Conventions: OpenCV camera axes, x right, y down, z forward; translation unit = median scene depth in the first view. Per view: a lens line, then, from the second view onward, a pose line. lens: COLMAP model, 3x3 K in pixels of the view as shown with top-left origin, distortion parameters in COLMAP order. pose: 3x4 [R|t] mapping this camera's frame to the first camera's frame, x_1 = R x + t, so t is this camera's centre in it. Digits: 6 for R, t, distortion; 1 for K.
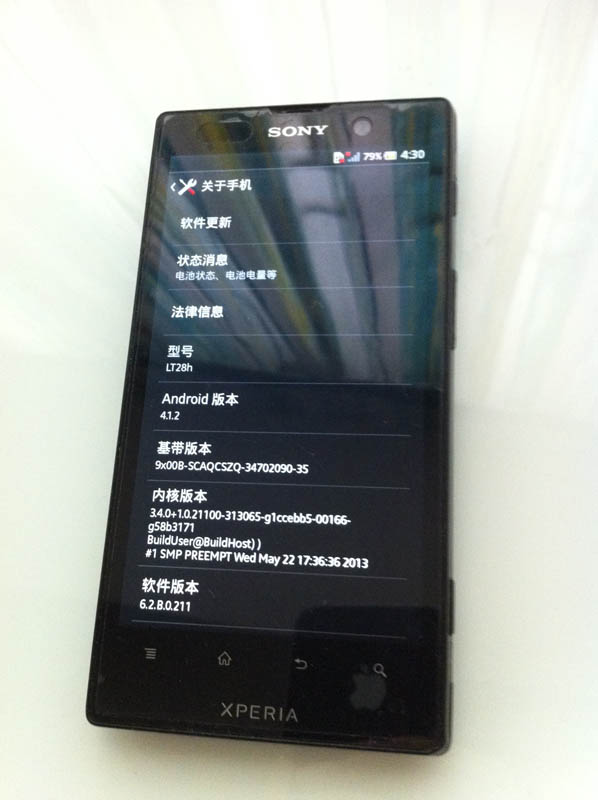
lens RADIAL K [[815.8, 0, 303.0], [0, 815.8, 399.3], [0, 0, 1]] dist [-0.130935, 0.000000]
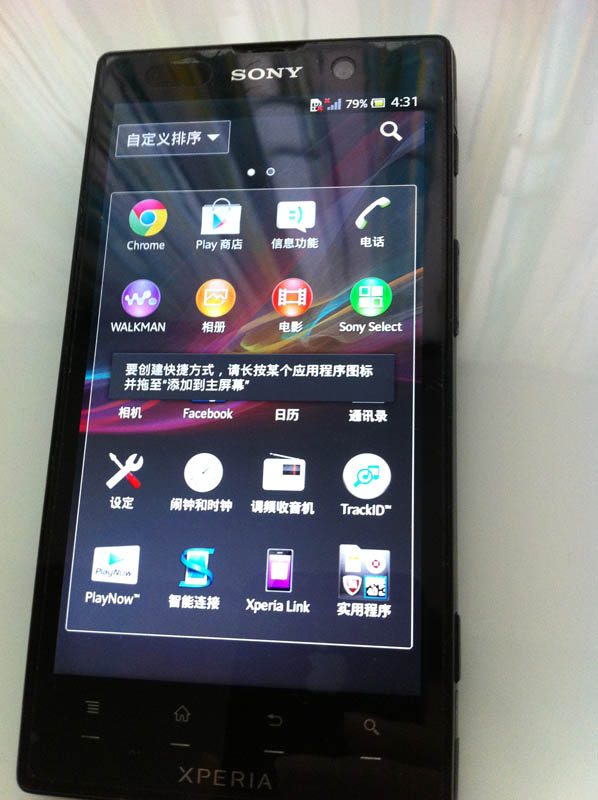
lens RADIAL K [[815.8, 0, 293.1], [0, 815.8, 399.4], [0, 0, 1]] dist [-0.130935, 0.000000]
pose [[0.999823, -0.008217, 0.016903, 0.004427], [0.007899, 0.999793, 0.018772, -0.012238], [-0.017054, -0.018635, 0.999681, 0.169291]]
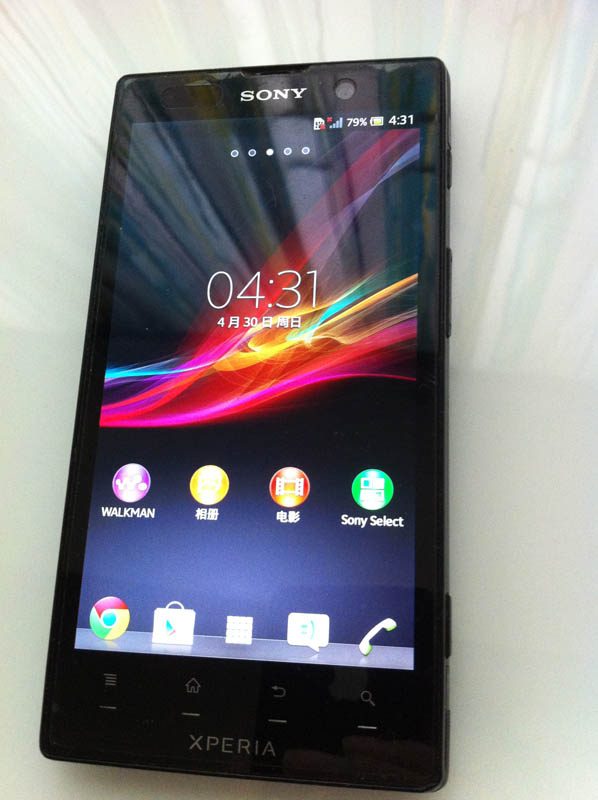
lens RADIAL K [[815.8, 0, 301.3], [0, 815.8, 401.9], [0, 0, 1]] dist [-0.130935, 0.000000]
pose [[0.999969, -0.007212, 0.003195, 0.019579], [0.007185, 0.999940, 0.008248, 0.002154], [-0.003255, -0.008225, 0.999961, 0.104766]]
